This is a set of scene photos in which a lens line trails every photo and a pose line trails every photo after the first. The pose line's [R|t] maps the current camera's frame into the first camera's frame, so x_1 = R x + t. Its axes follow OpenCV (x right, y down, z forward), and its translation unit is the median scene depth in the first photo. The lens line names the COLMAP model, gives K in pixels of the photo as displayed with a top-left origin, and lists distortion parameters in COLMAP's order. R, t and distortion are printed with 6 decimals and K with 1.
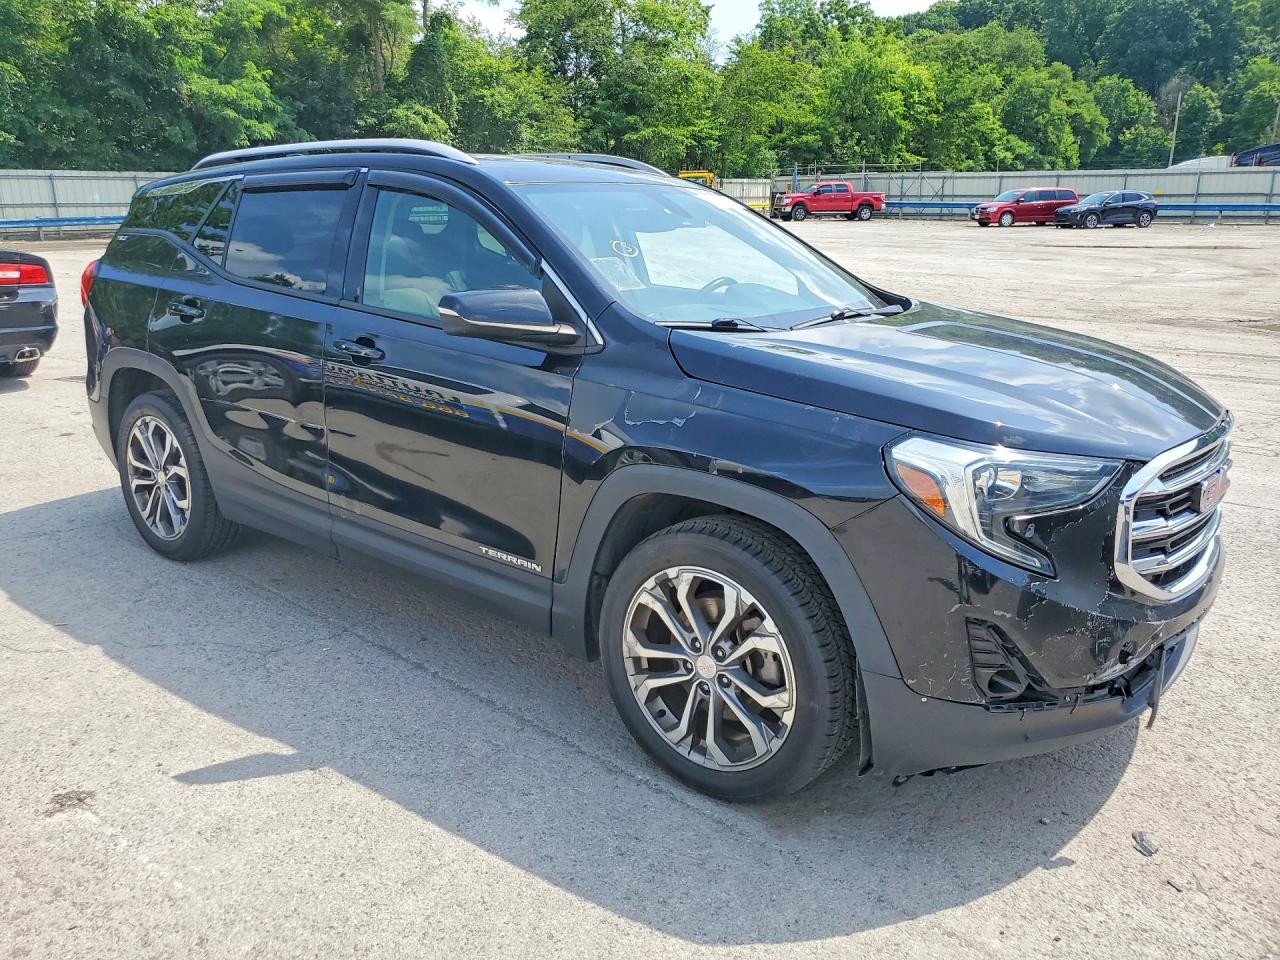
lens RADIAL K [[1005.4, 0, 638.9], [0, 1005.4, 470.8], [0, 0, 1]] dist [0.003473, -0.002917]
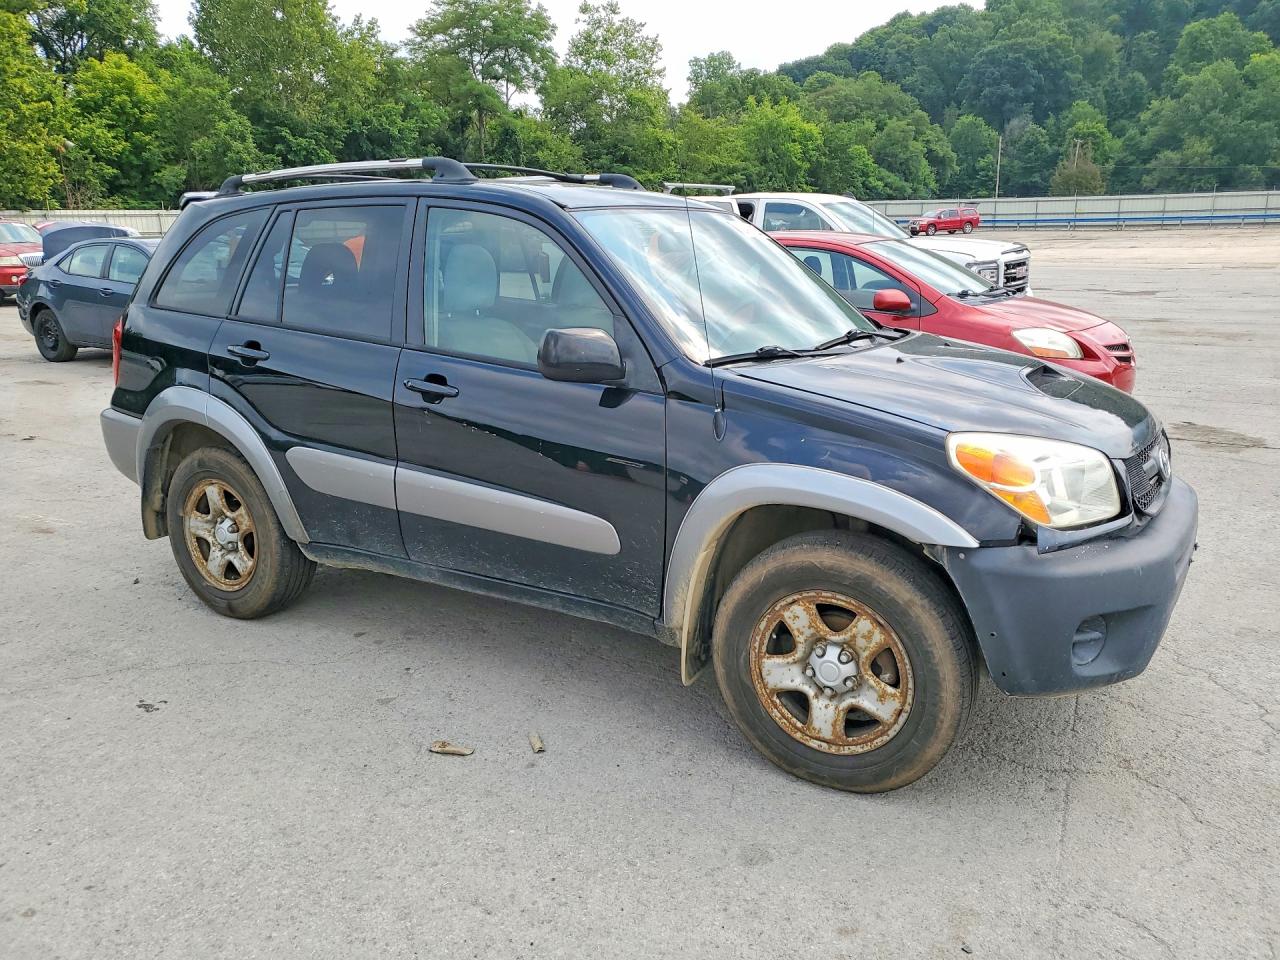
lens RADIAL K [[1005.4, 0, 639.8], [0, 1005.4, 487.8], [0, 0, 1]] dist [0.003473, -0.002917]
pose [[0.996466, -0.034423, 0.076617, -0.101399], [0.034613, 0.999400, -0.001146, 0.120332], [-0.076532, 0.003794, 0.997060, -0.451838]]
